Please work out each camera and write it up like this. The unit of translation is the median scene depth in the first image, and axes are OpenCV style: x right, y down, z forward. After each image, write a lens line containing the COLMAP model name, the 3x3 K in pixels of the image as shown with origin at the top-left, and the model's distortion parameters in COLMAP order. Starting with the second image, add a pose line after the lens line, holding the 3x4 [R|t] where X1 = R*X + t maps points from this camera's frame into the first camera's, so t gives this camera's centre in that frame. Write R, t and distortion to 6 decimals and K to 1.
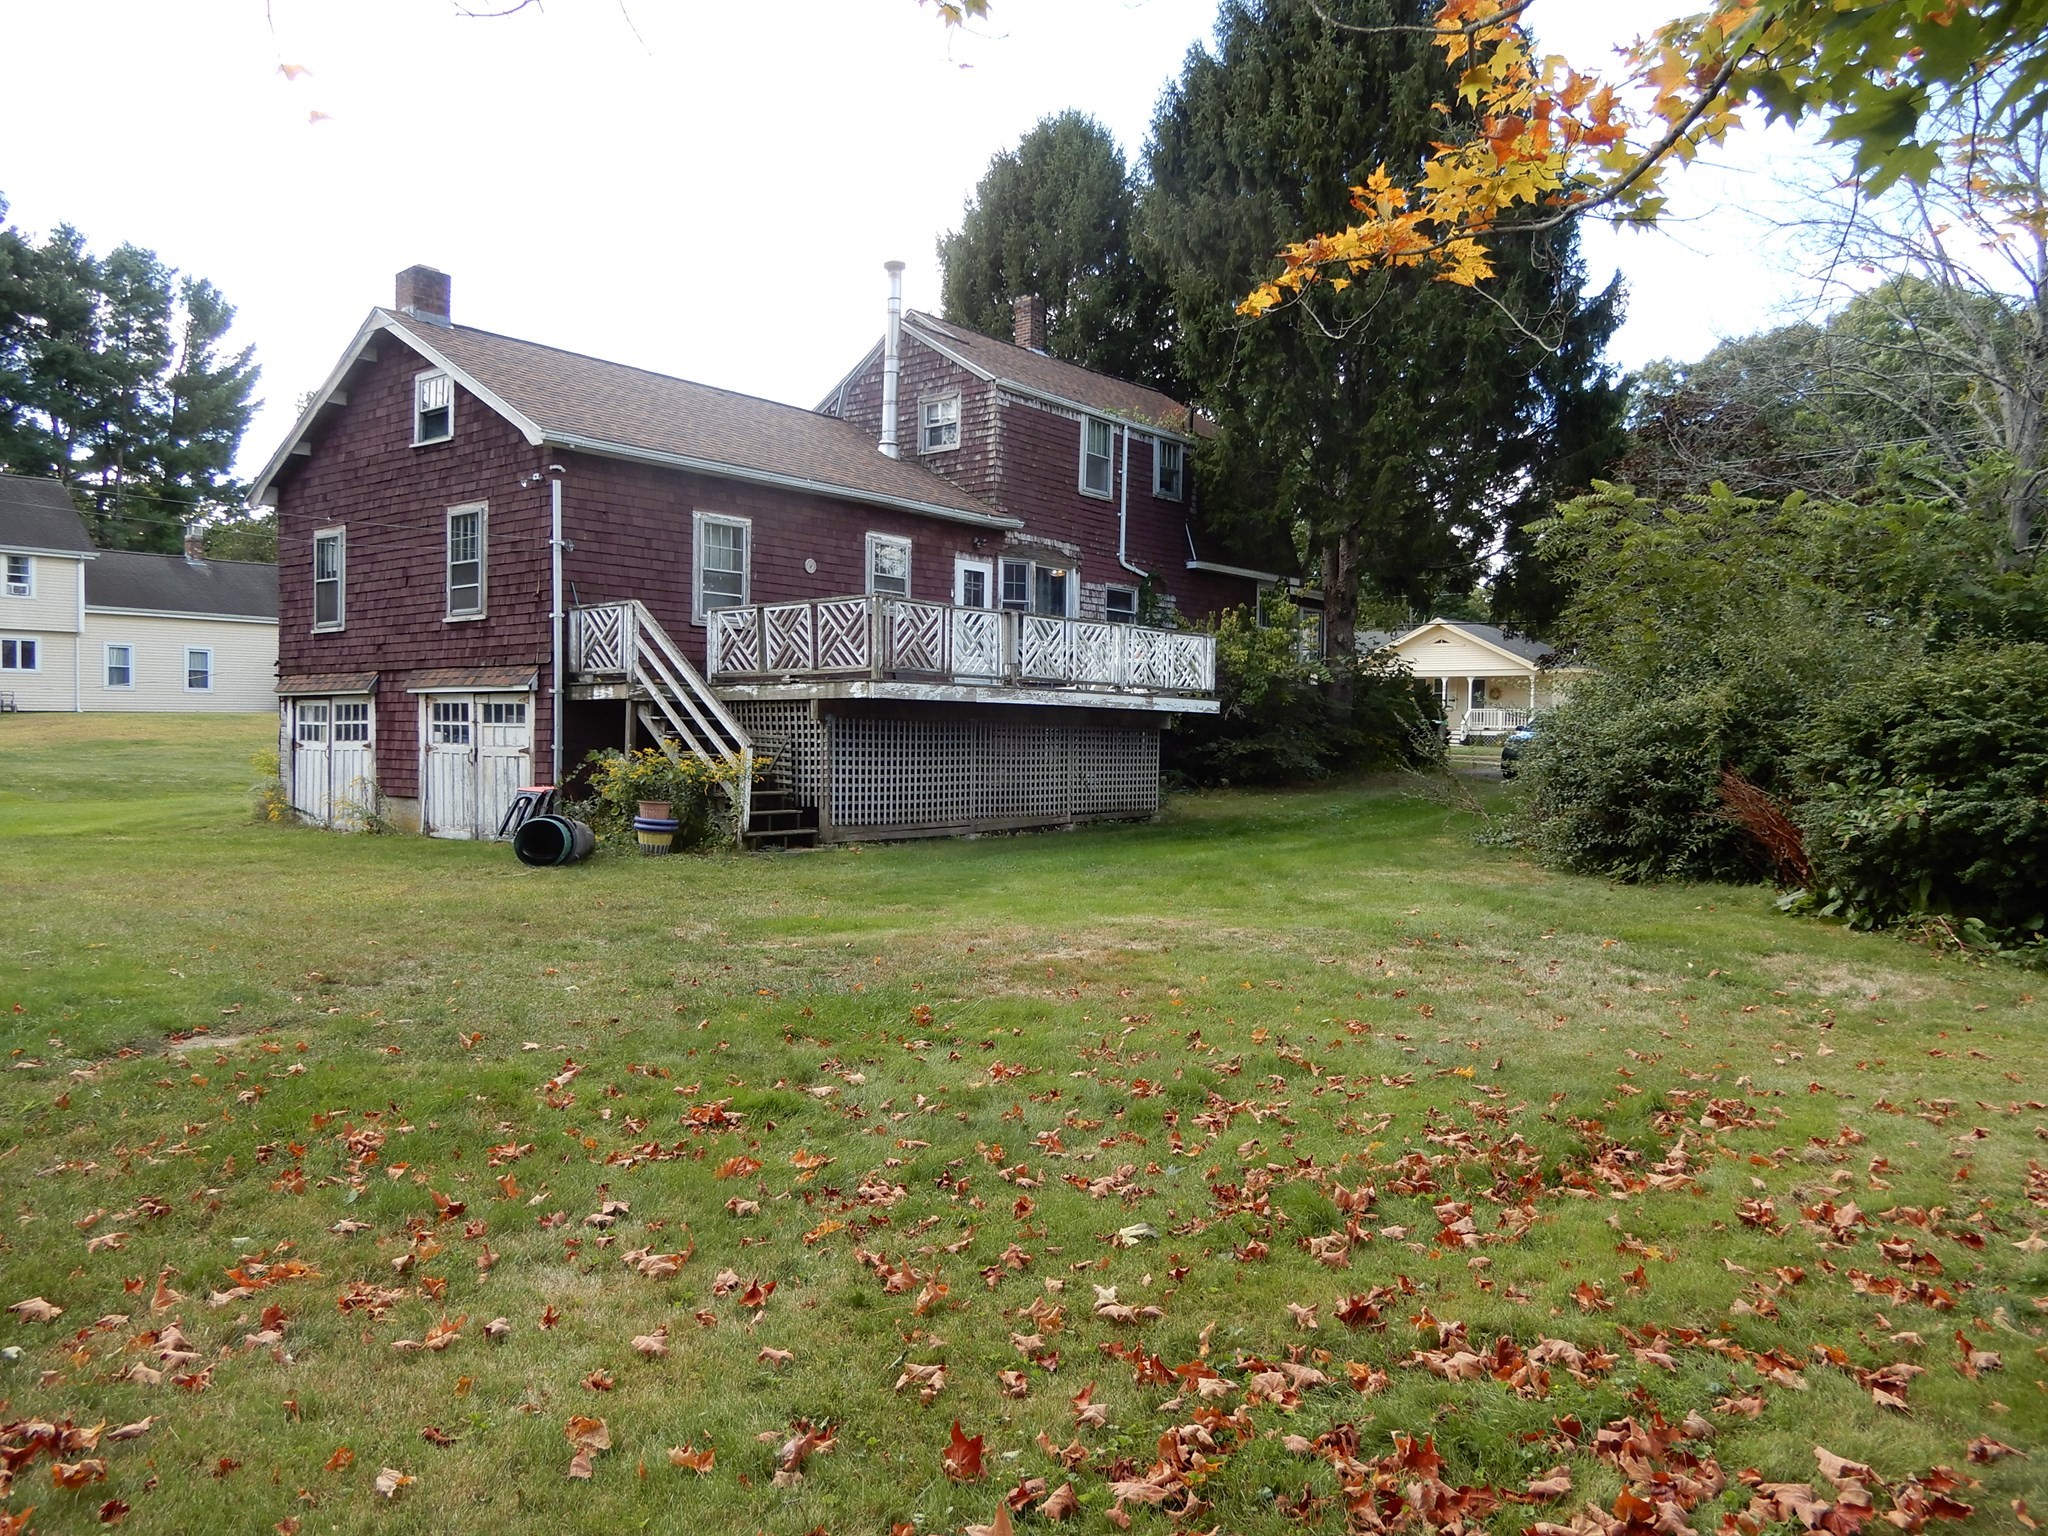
lens RADIAL K [[1454.5, 0, 1024.0], [0, 1454.5, 768.0], [0, 0, 1]] dist [0.033101, -0.000980]
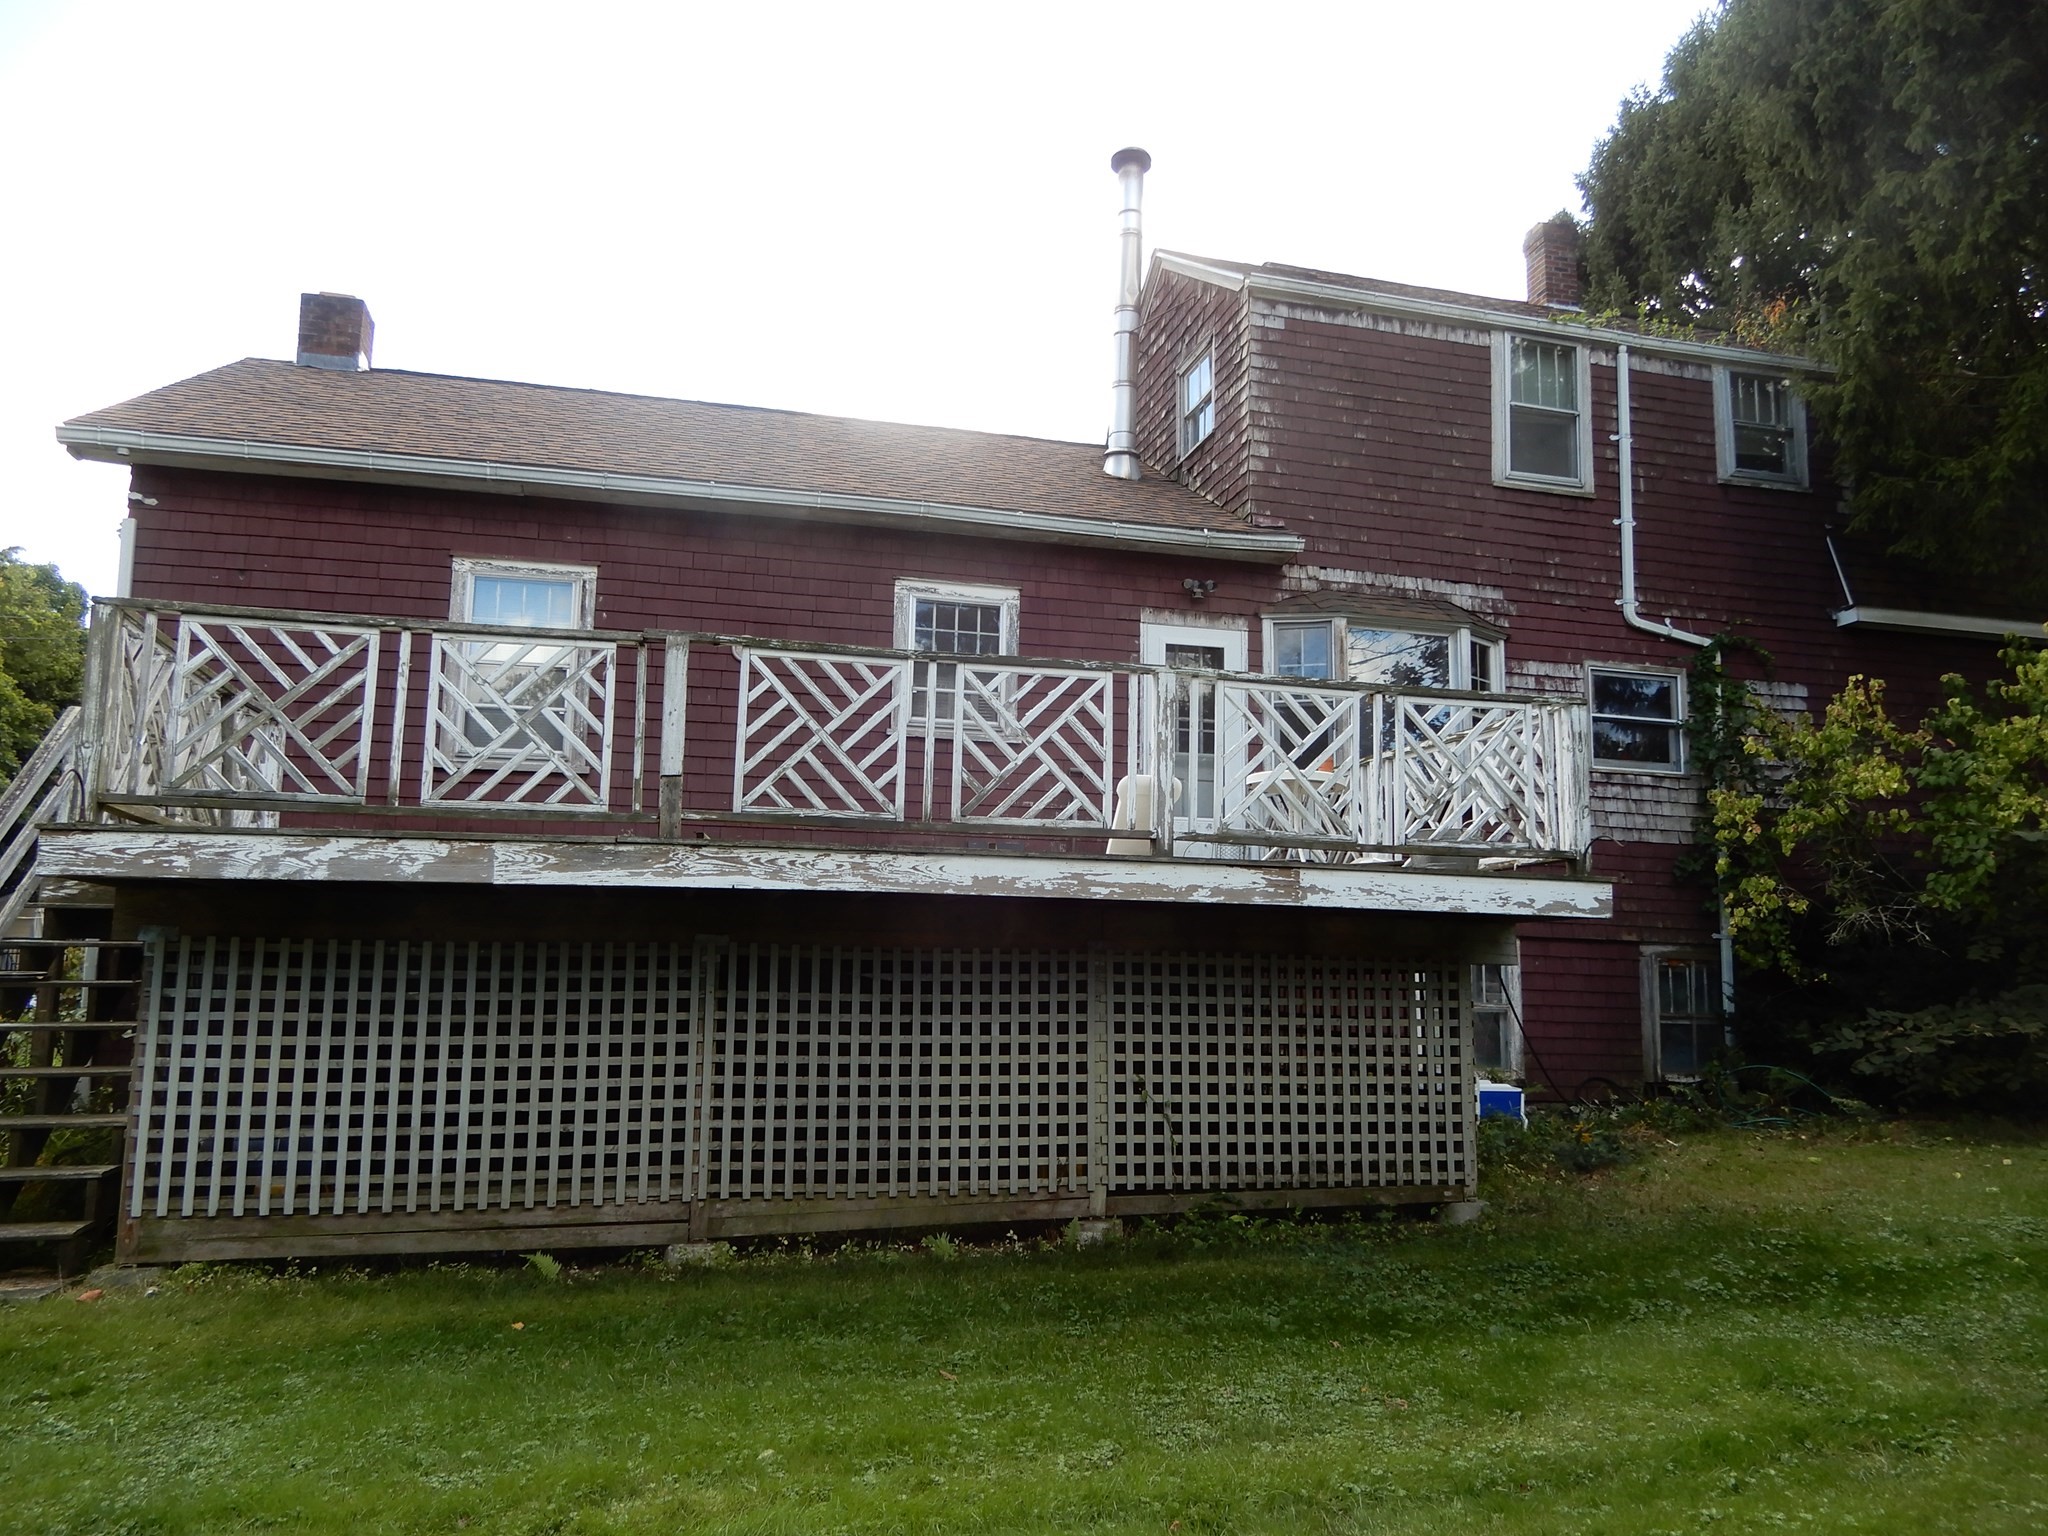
lens RADIAL K [[1454.5, 0, 1024.0], [0, 1454.5, 768.0], [0, 0, 1]] dist [0.033101, -0.000980]
pose [[0.817771, -0.074293, -0.570728, 0.195951], [-0.019974, 0.987373, -0.157149, -0.013780], [0.575197, 0.139912, 0.805961, 0.559232]]
